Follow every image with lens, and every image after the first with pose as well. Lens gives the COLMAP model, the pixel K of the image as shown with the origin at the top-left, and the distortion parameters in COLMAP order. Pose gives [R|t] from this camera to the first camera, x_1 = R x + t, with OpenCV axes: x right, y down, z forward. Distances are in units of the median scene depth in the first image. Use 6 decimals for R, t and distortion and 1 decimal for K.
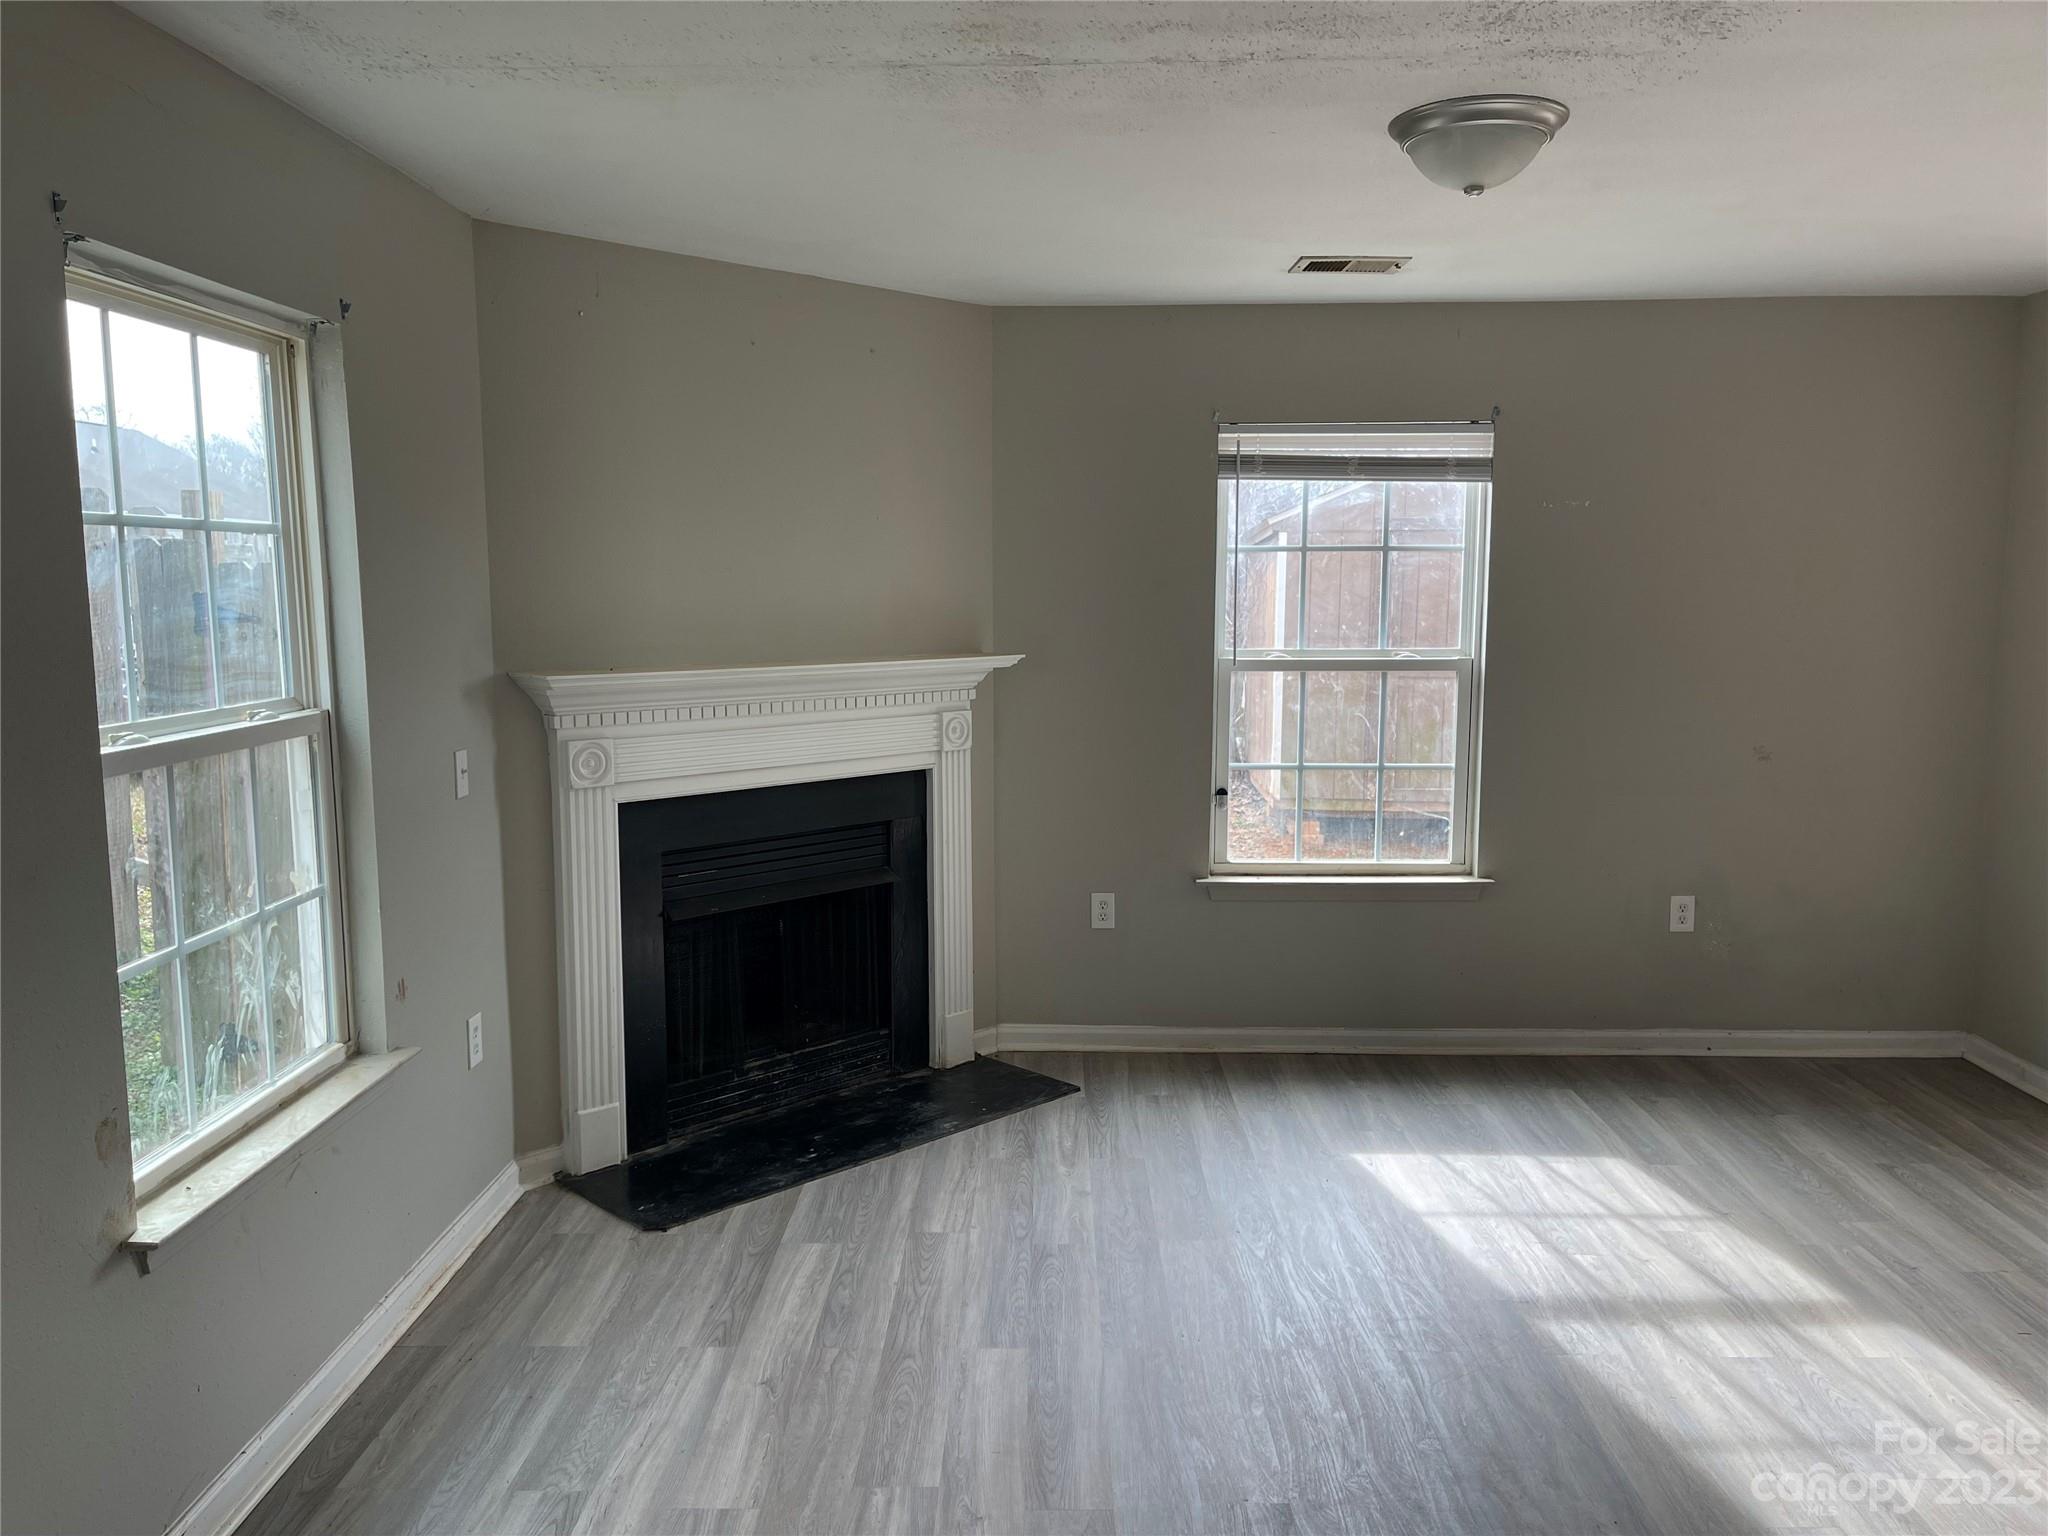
lens RADIAL K [[1550.9, 0, 1022.0], [0, 1550.9, 773.1], [0, 0, 1]] dist [0.073055, -0.075088]
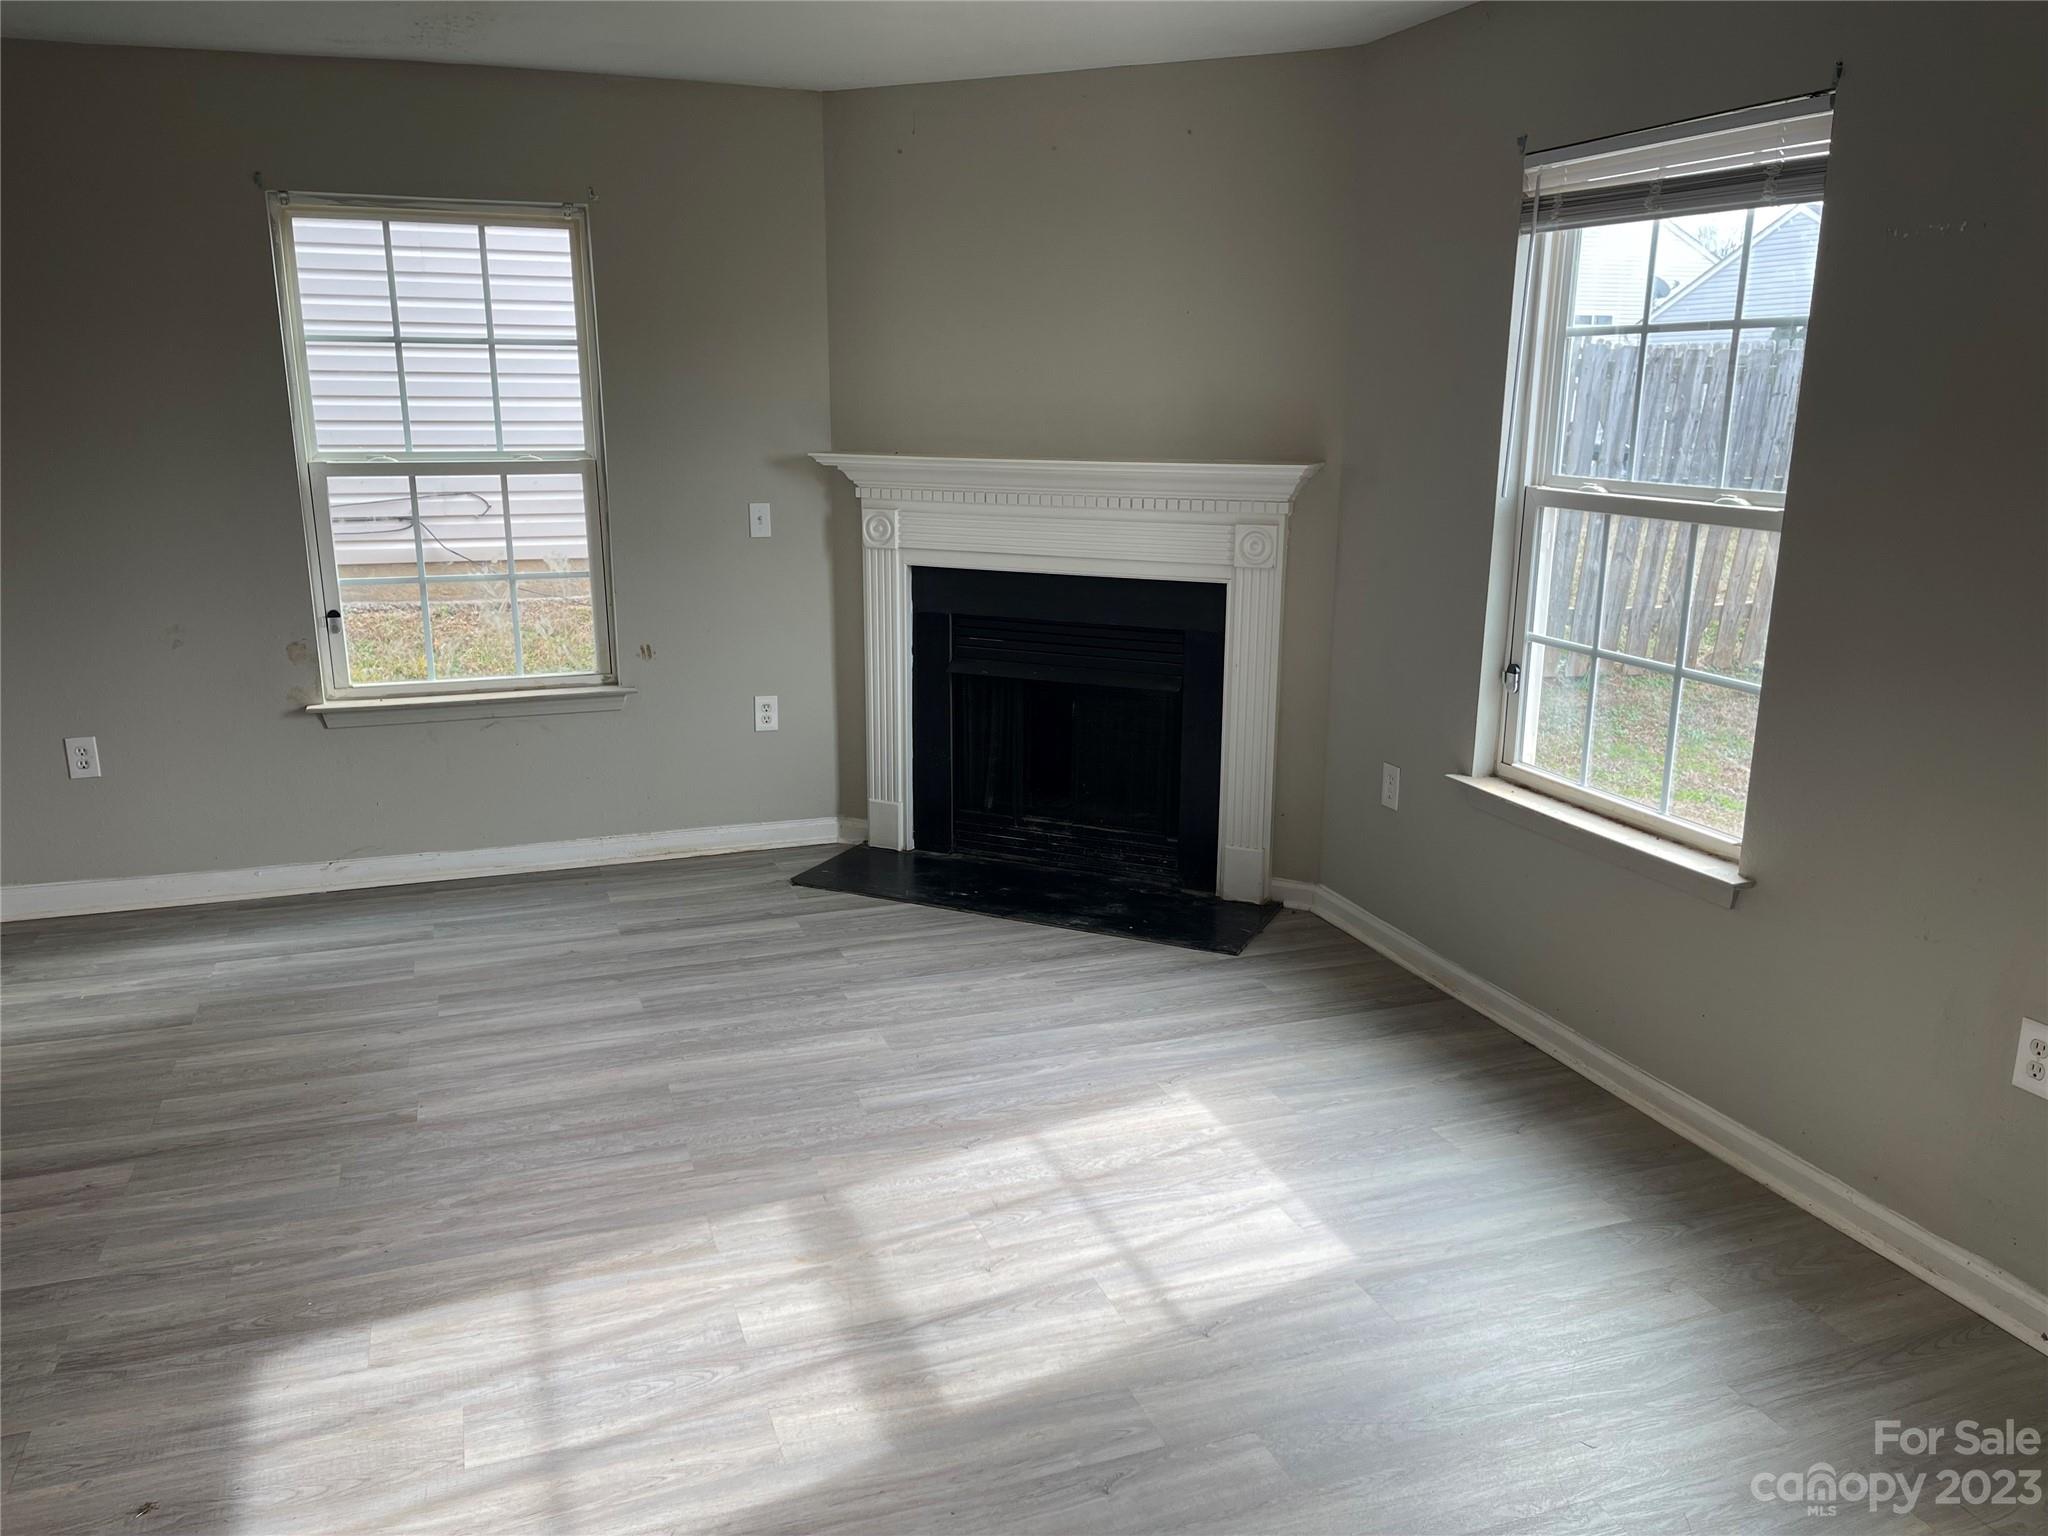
lens RADIAL K [[1550.9, 0, 1015.1], [0, 1550.9, 778.0], [0, 0, 1]] dist [0.073055, -0.075088]
pose [[0.355258, 0.232260, -0.905454, 0.888905], [-0.120946, 0.971919, 0.201856, -0.072066], [0.926911, 0.037801, 0.373373, 0.605764]]
